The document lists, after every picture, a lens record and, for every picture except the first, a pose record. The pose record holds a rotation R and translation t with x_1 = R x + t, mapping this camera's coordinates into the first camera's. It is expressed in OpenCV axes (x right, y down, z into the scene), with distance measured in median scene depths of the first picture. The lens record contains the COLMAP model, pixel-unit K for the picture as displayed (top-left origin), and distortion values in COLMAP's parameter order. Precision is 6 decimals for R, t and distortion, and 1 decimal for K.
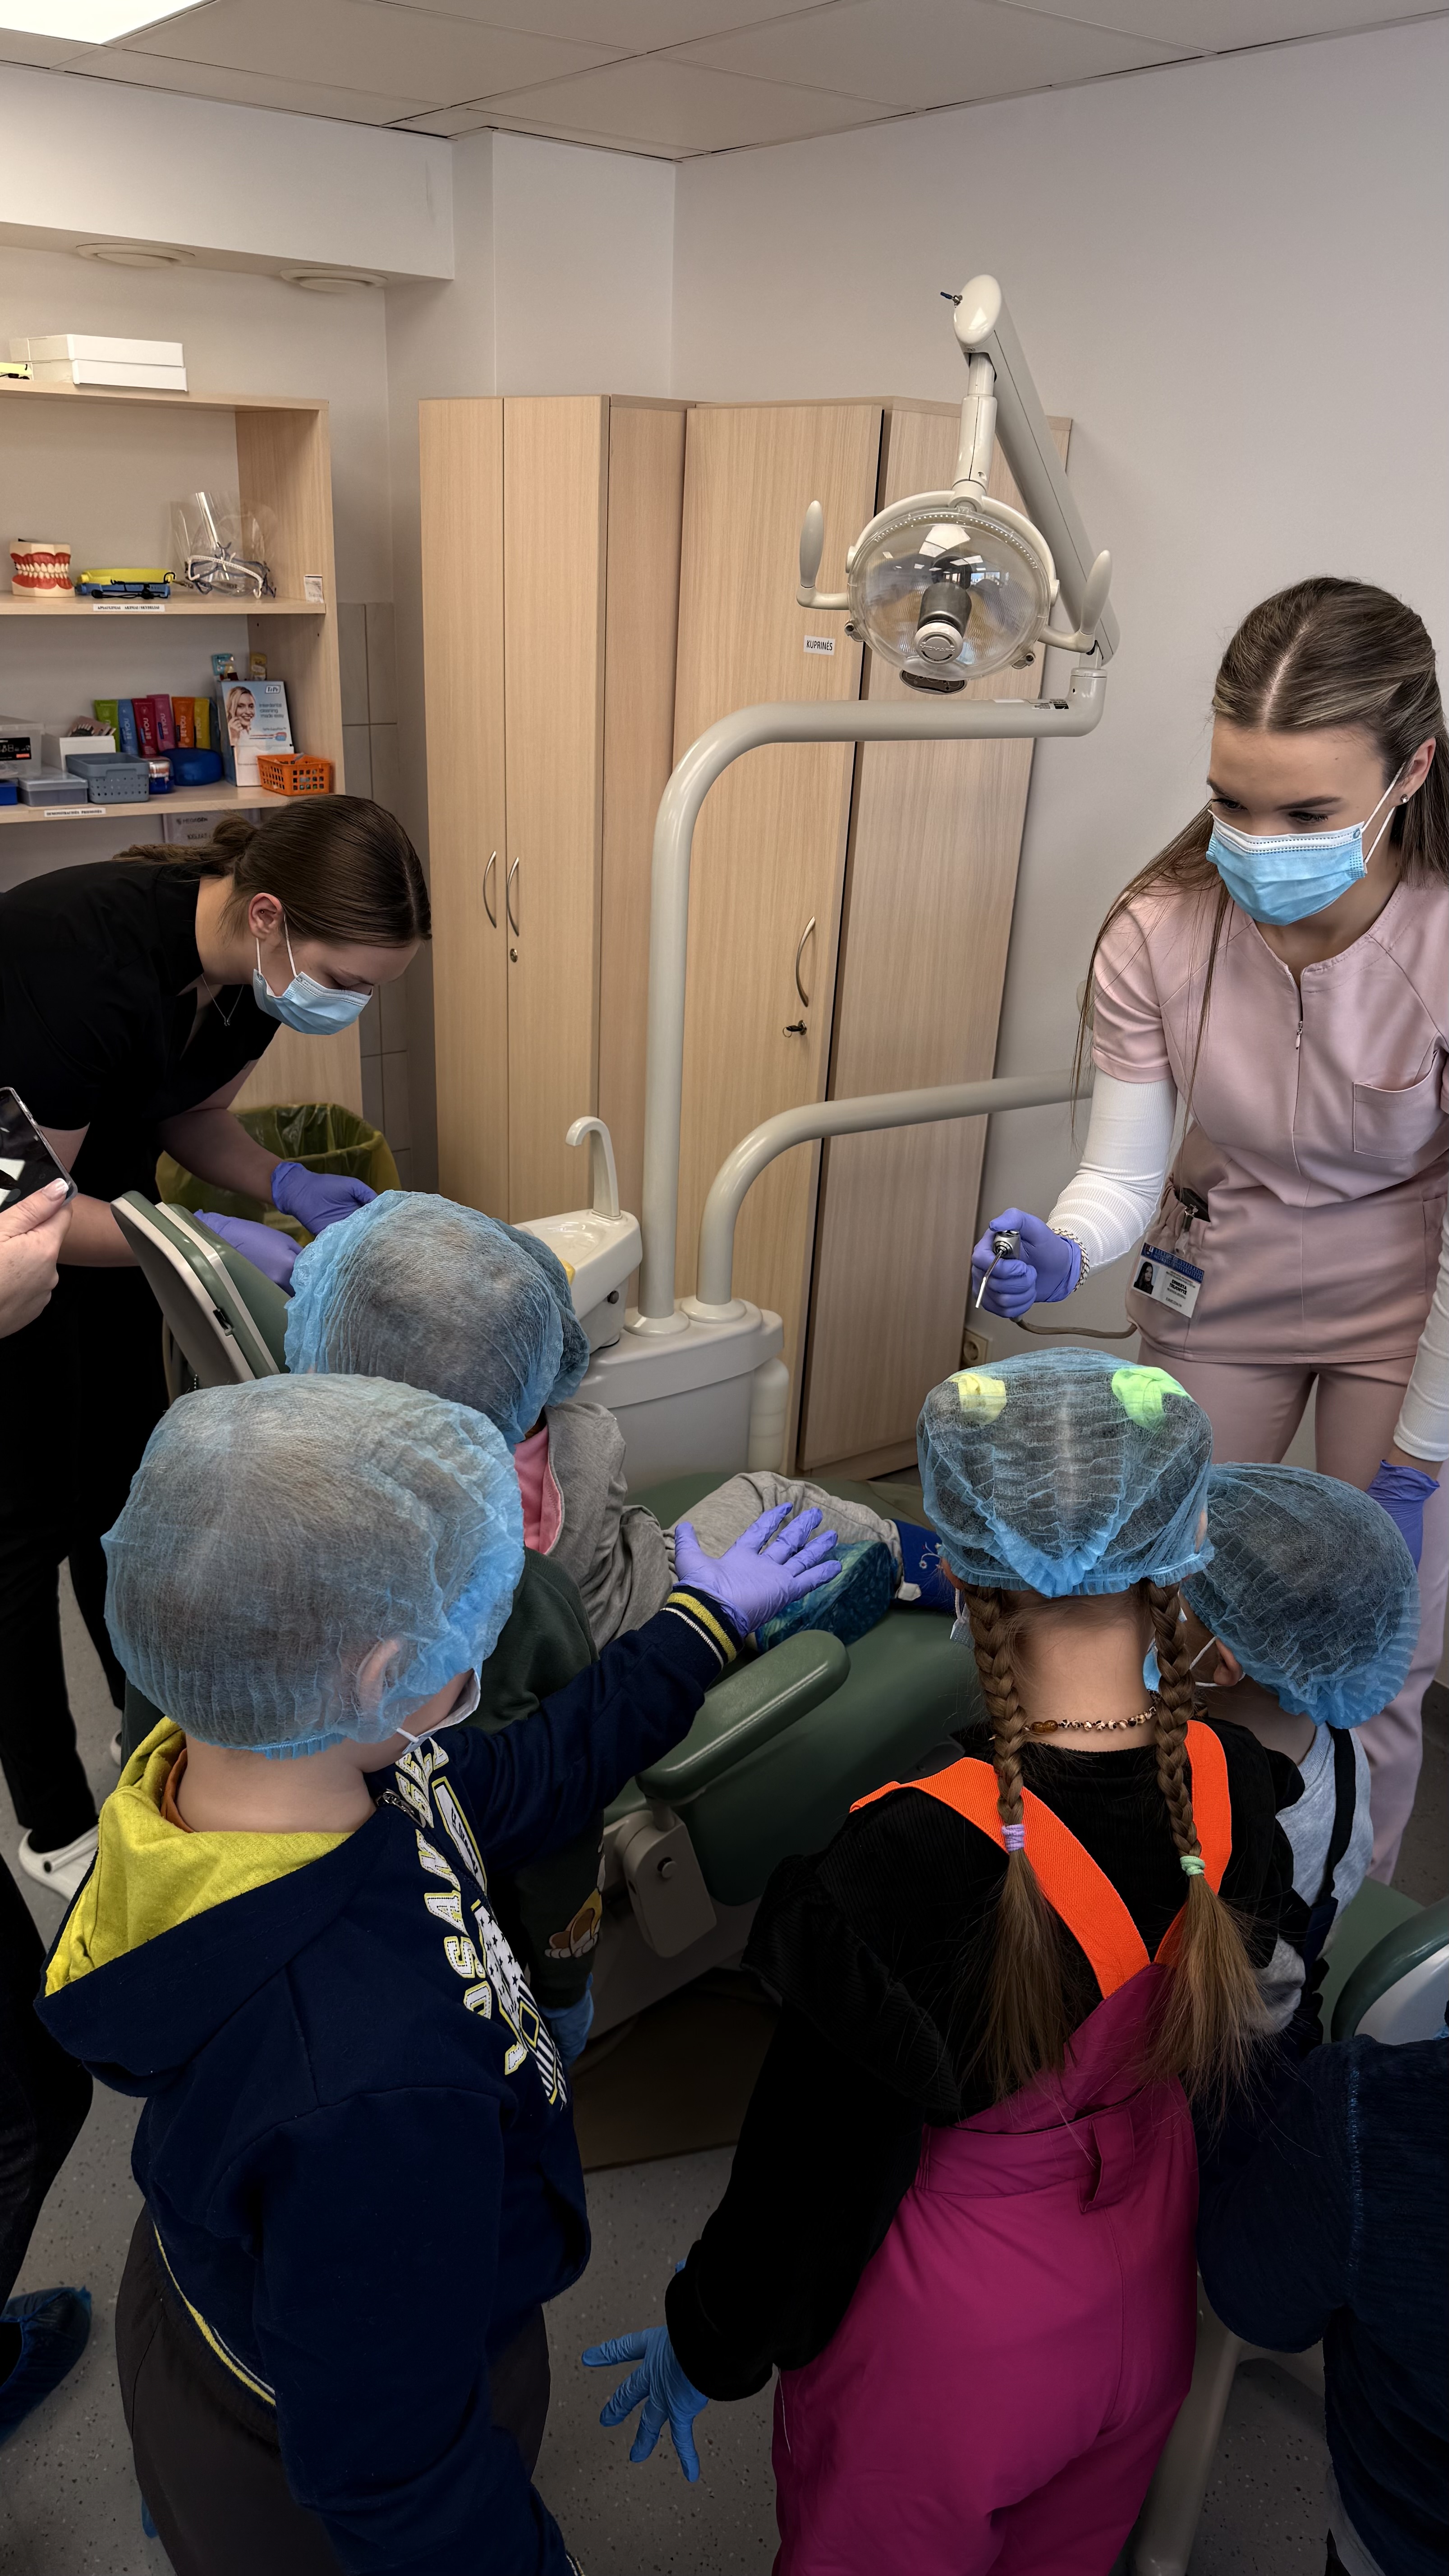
lens RADIAL K [[1870.7, 0, 713.9], [0, 1870.7, 1268.9], [0, 0, 1]] dist [0.019338, -0.016885]
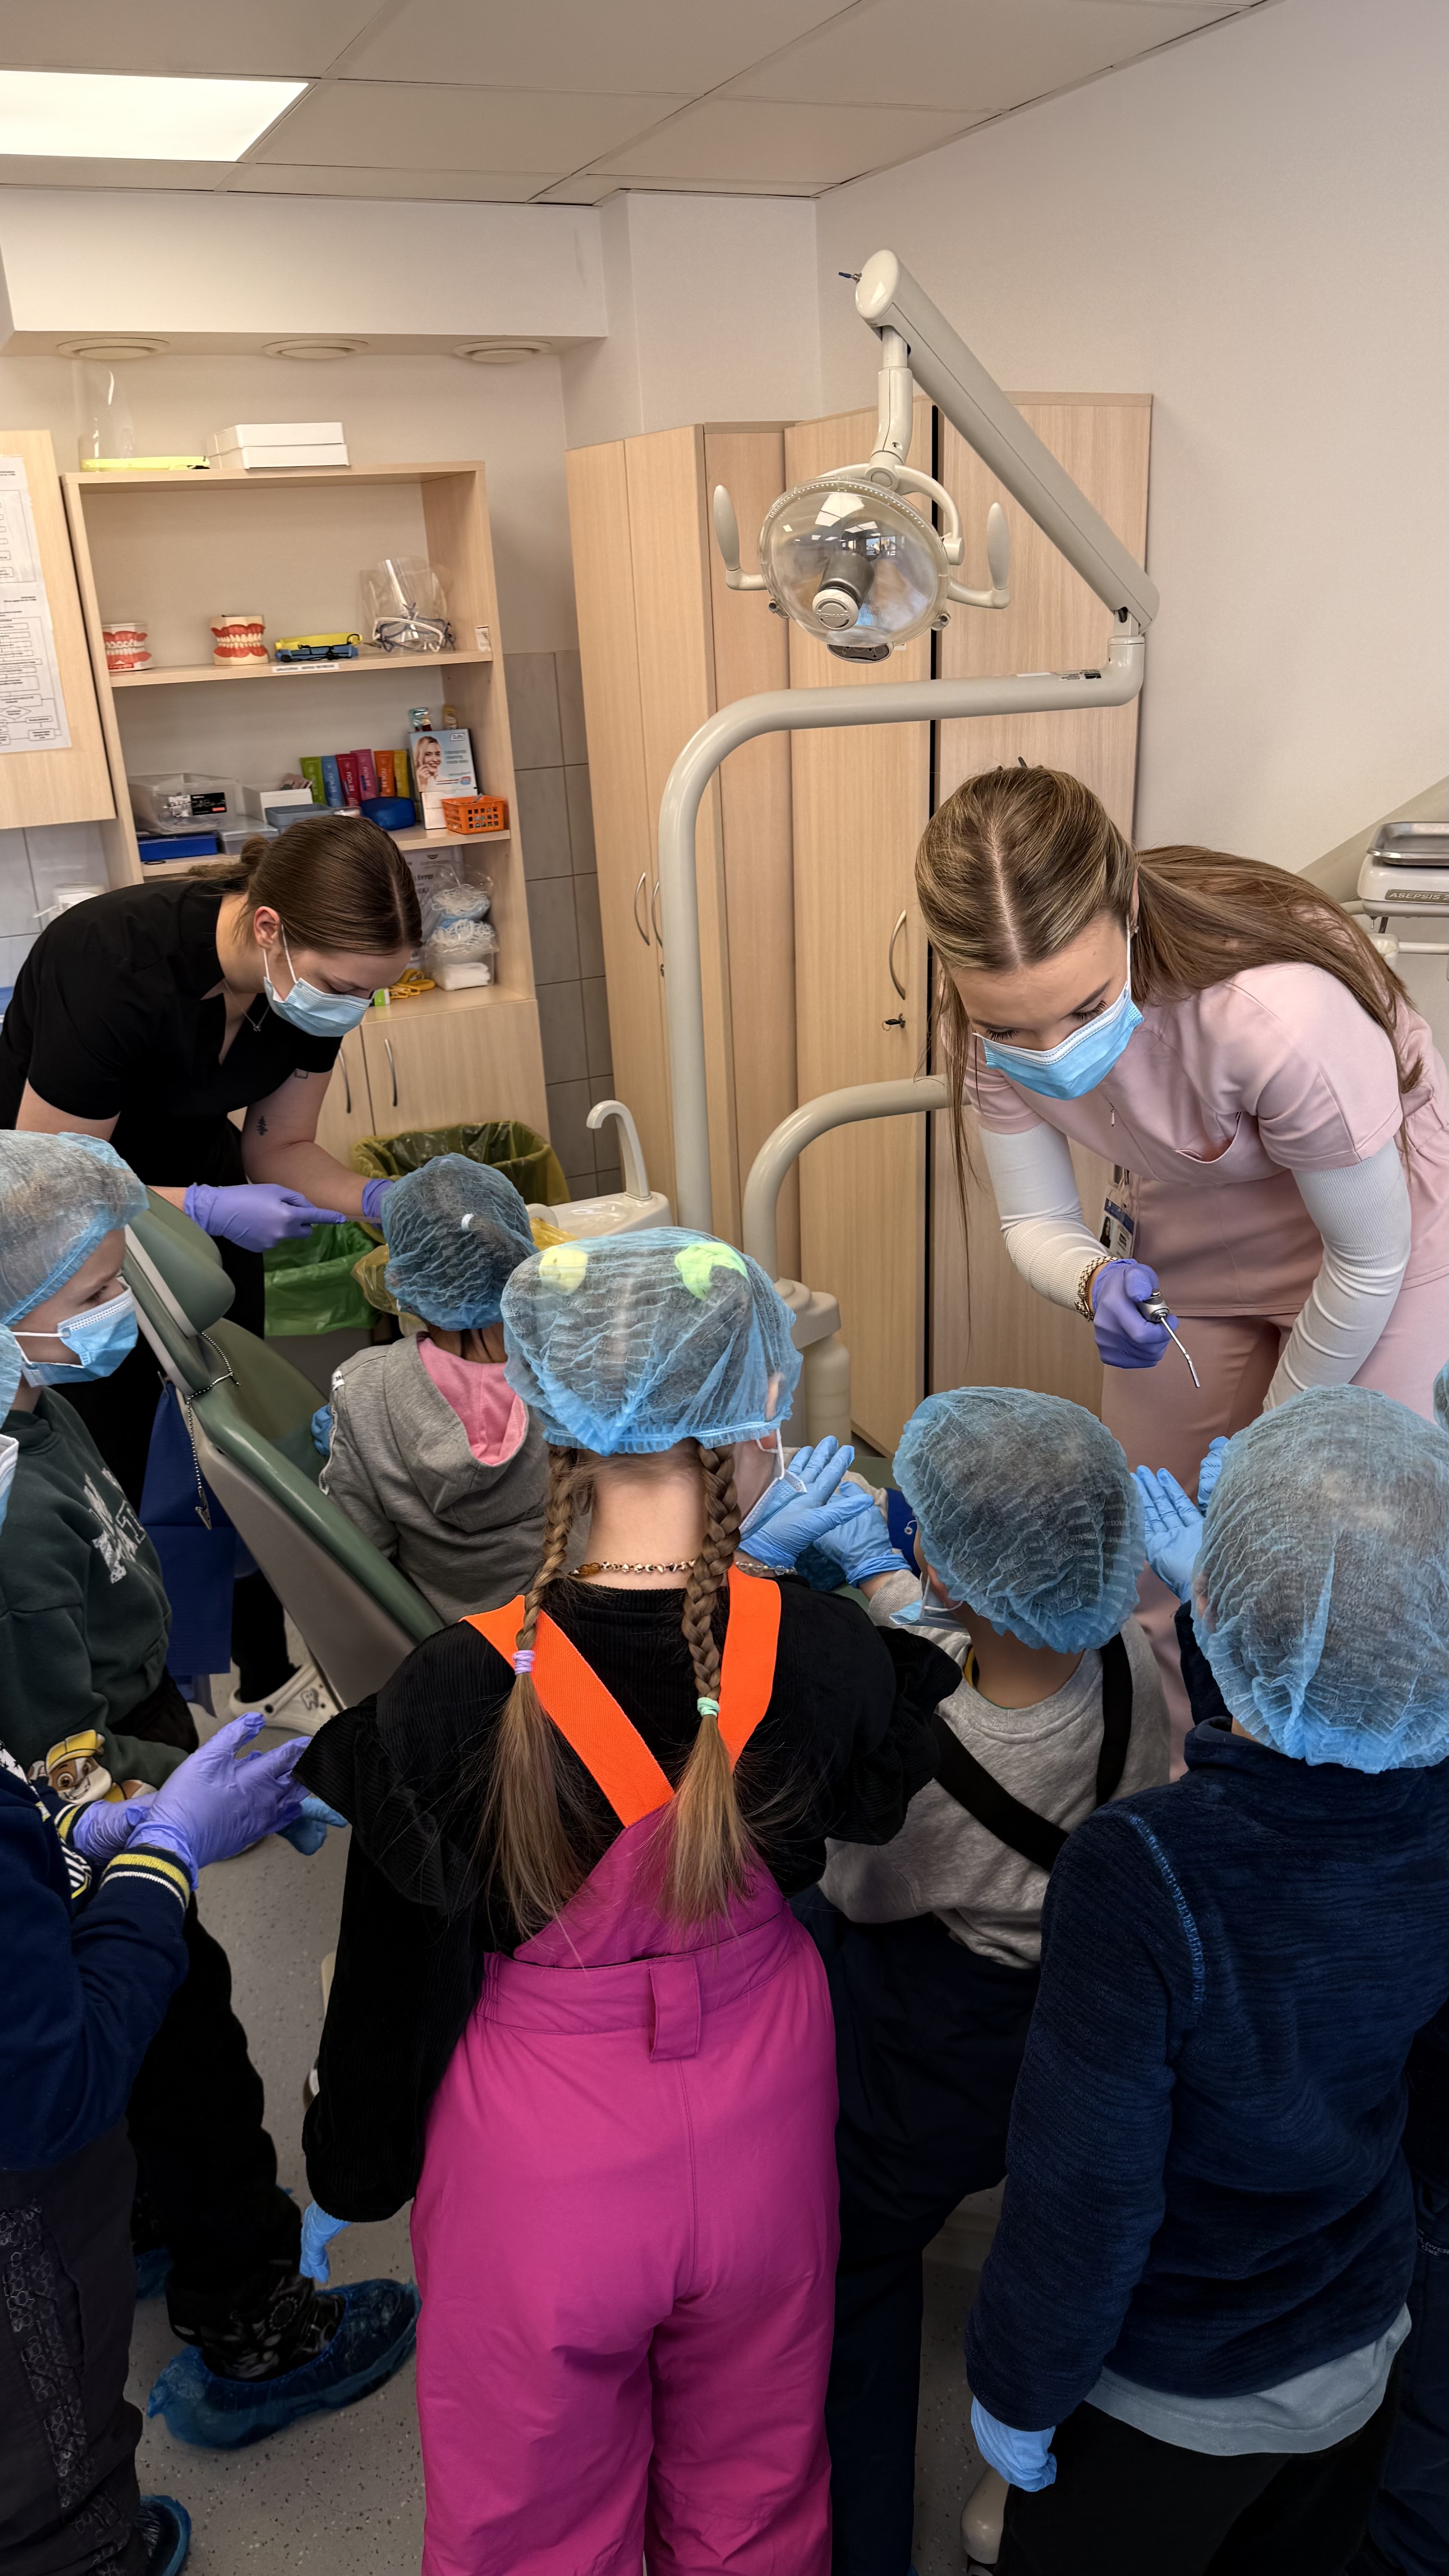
lens RADIAL K [[1870.7, 0, 708.3], [0, 1870.7, 1279.8], [0, 0, 1]] dist [0.019338, -0.016885]
pose [[0.976745, -0.013358, -0.213990, 0.161513], [0.008133, 0.999647, -0.025279, 0.036003], [0.214252, 0.022951, 0.976509, -0.006860]]
